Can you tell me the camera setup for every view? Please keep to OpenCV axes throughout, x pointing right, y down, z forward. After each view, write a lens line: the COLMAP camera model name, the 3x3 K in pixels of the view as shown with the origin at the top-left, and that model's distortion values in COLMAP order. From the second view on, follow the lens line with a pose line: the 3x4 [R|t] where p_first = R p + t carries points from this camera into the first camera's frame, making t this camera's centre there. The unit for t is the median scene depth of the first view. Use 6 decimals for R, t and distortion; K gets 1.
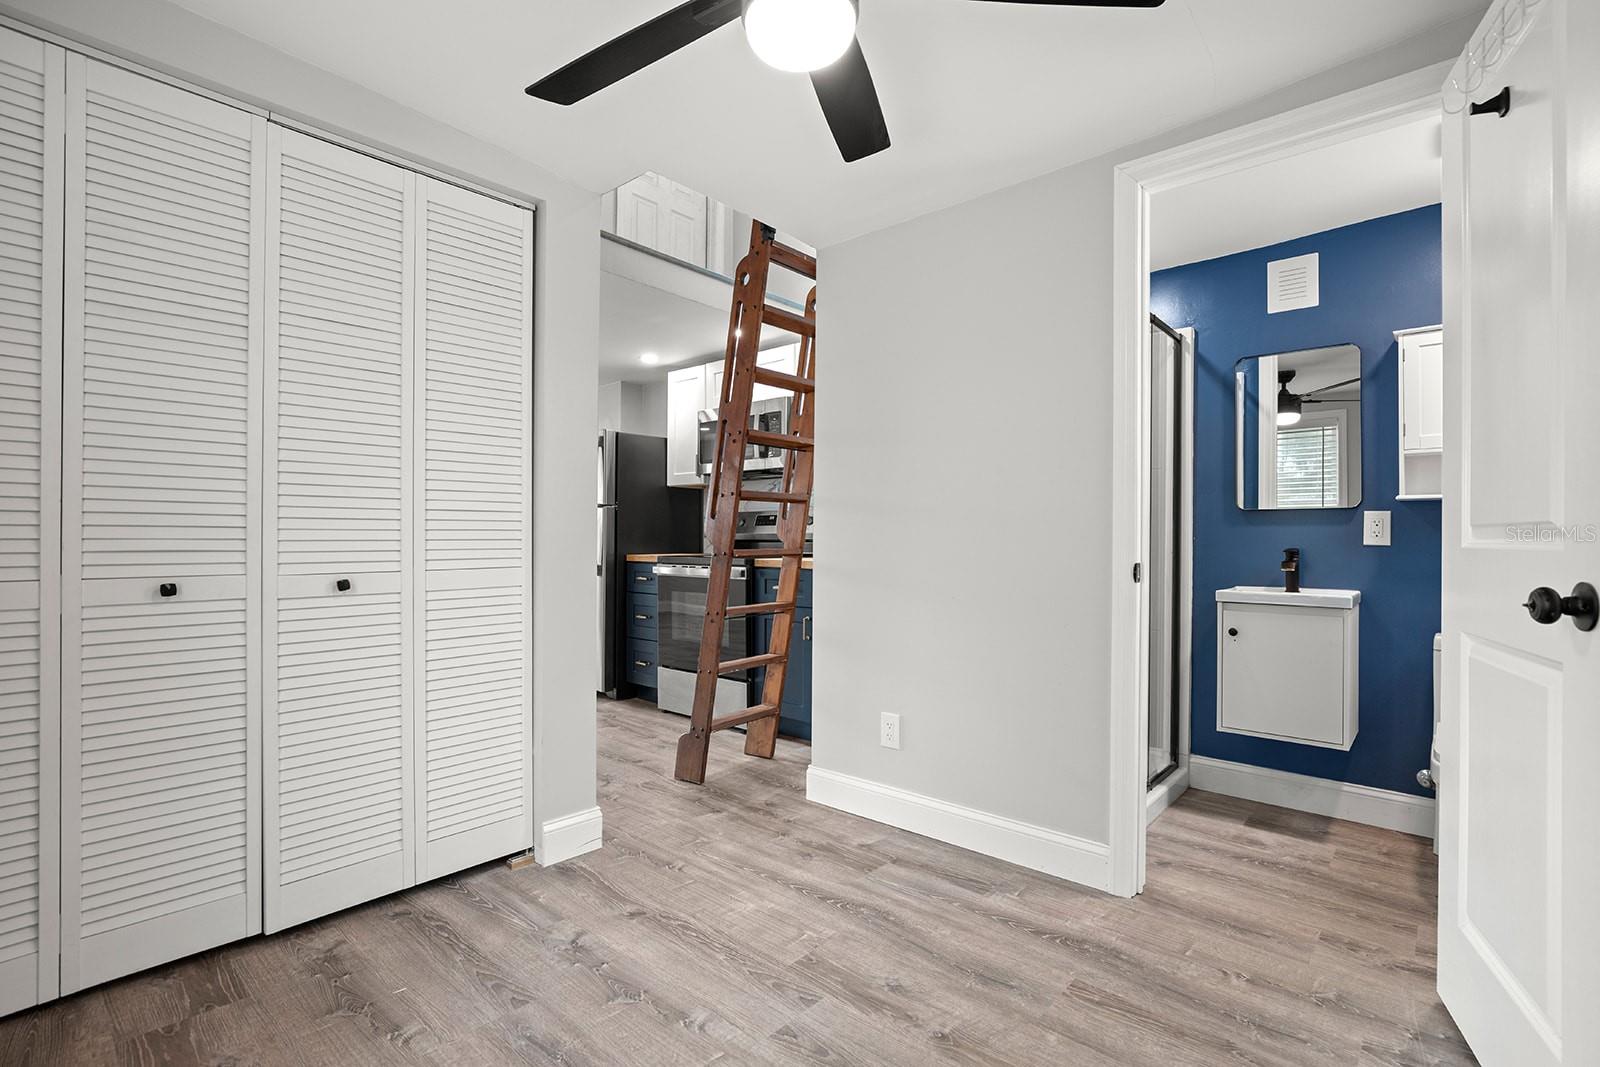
lens RADIAL K [[727.1, 0, 804.7], [0, 727.1, 538.1], [0, 0, 1]] dist [-0.017456, 0.001192]
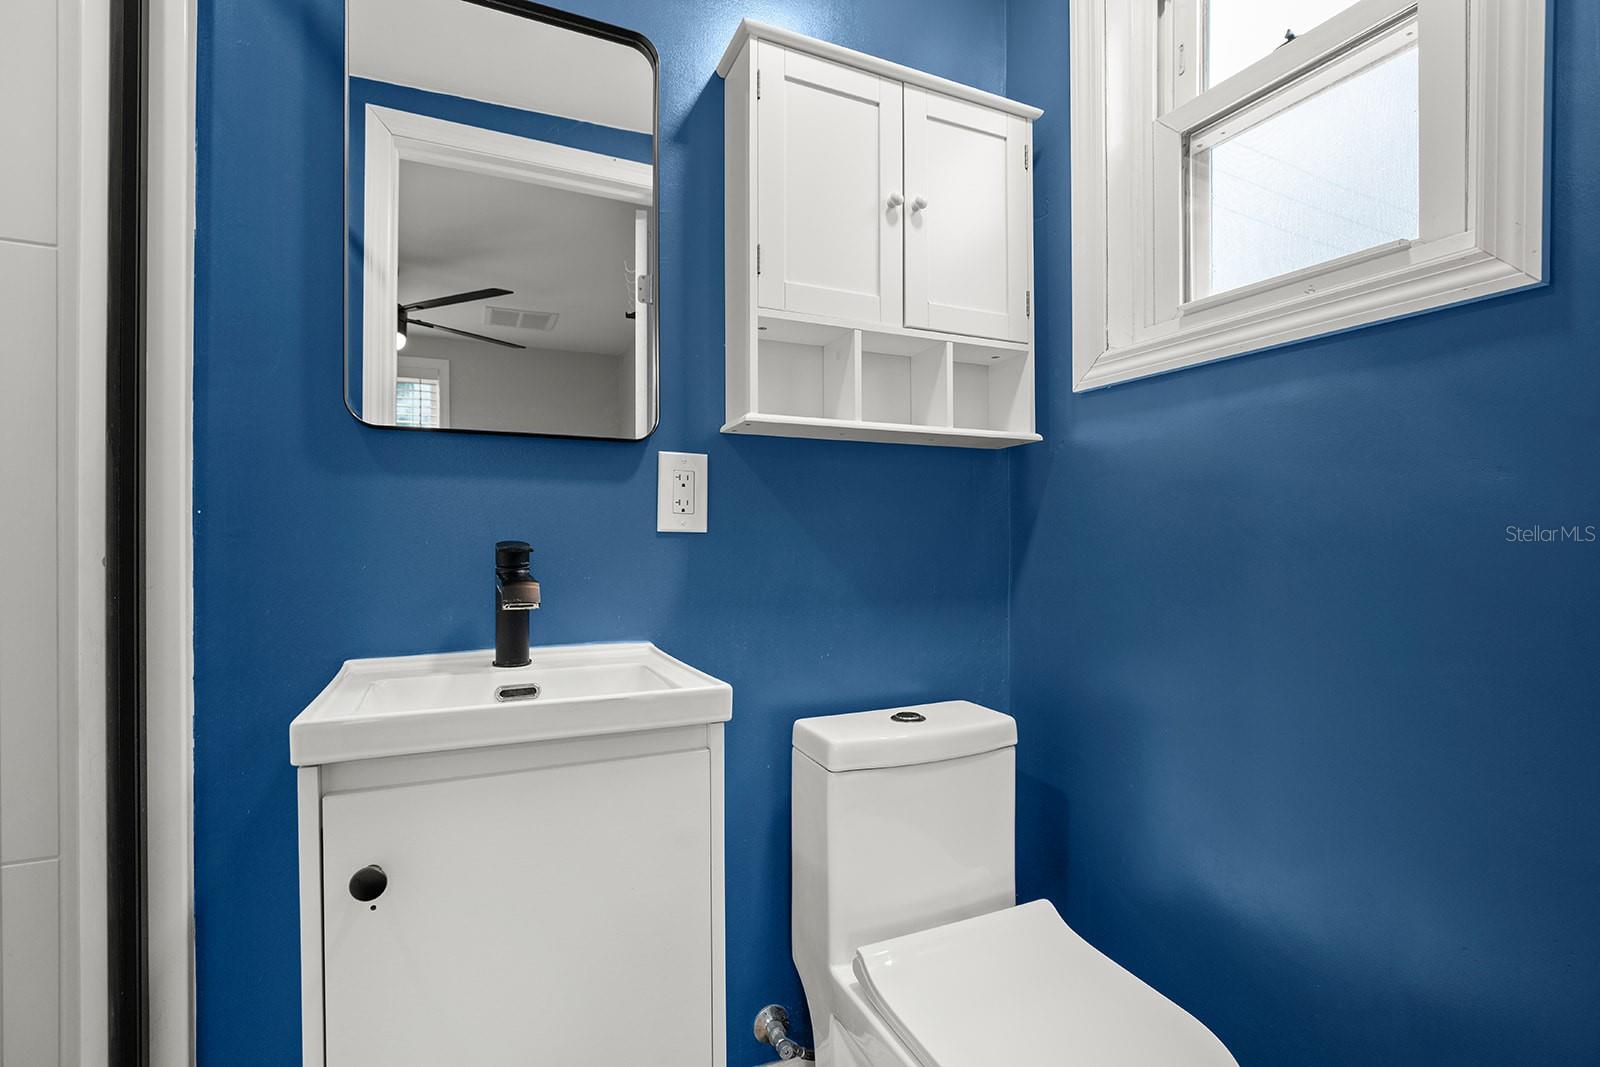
lens RADIAL K [[737.3, 0, 799.8], [0, 737.3, 543.4], [0, 0, 1]] dist [-0.016313, 0.000742]
pose [[0.404187, -0.007068, 0.914649, 0.418921], [-0.001812, 0.999962, 0.008528, 0.012771], [-0.914674, -0.005104, 0.404159, 0.753001]]
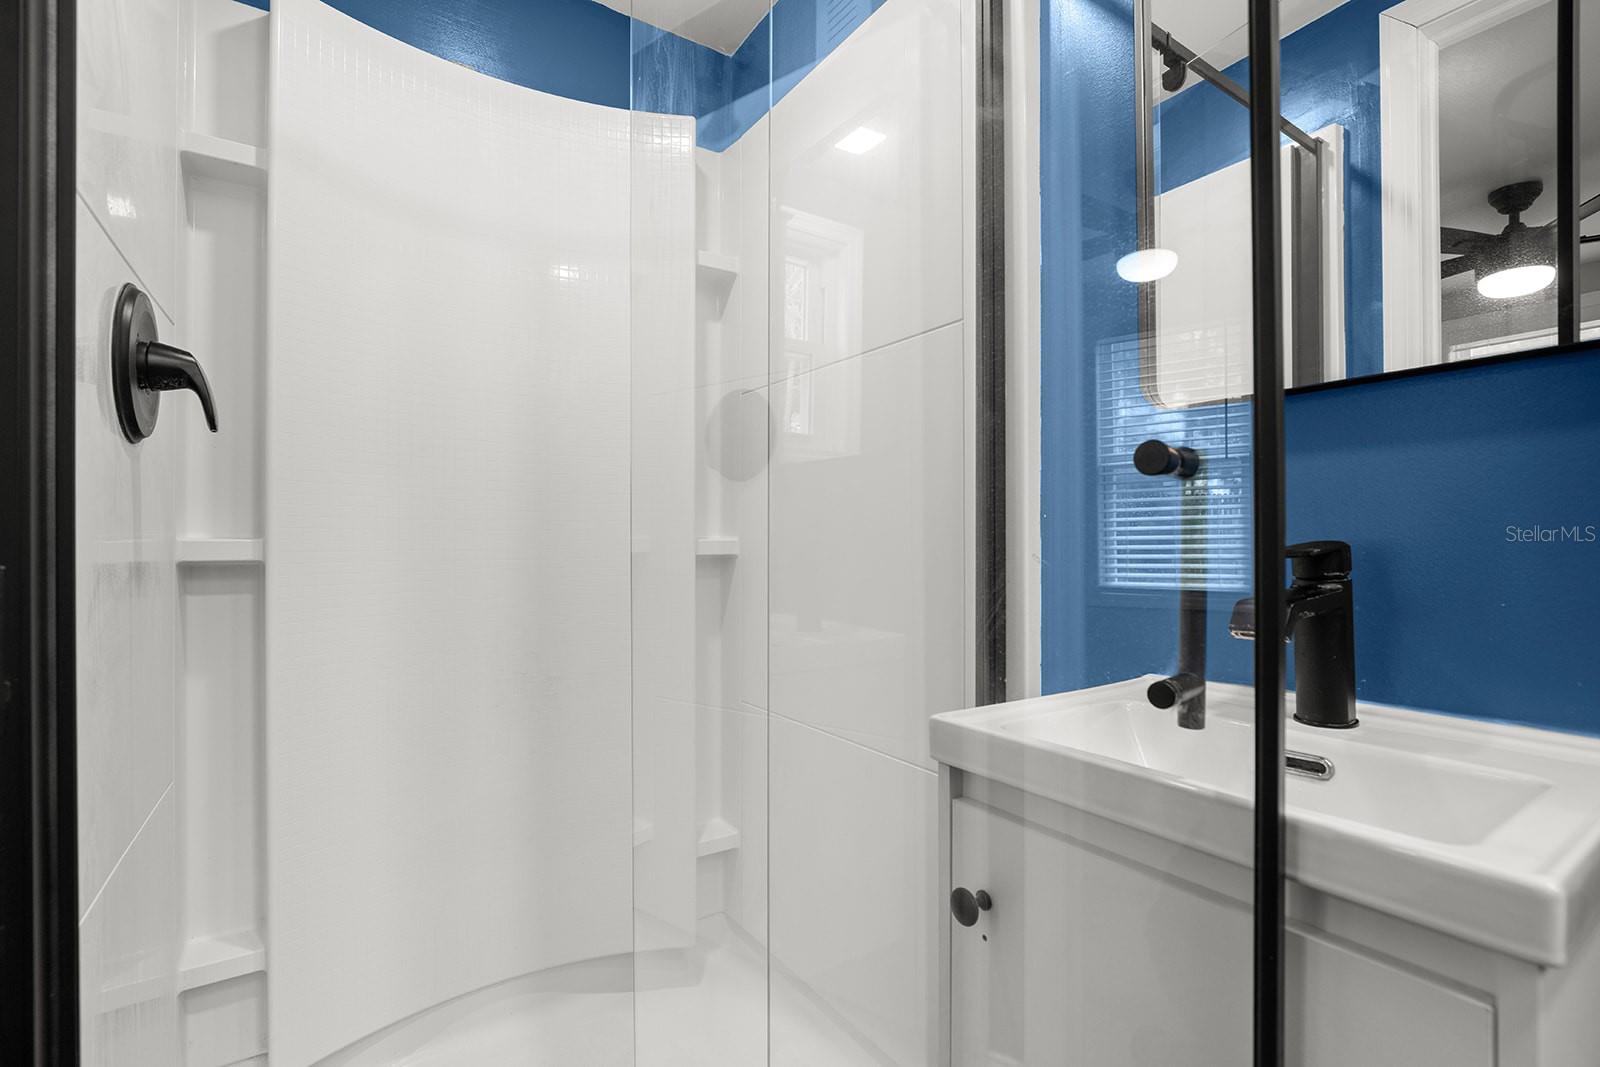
lens RADIAL K [[729.8, 0, 804.8], [0, 729.8, 549.6], [0, 0, 1]] dist [-0.015373, 0.001368]
pose [[0.966863, -0.009240, -0.255127, 0.599831], [0.011507, 0.999906, 0.007396, 0.014990], [0.255035, -0.010086, 0.966879, 0.751030]]
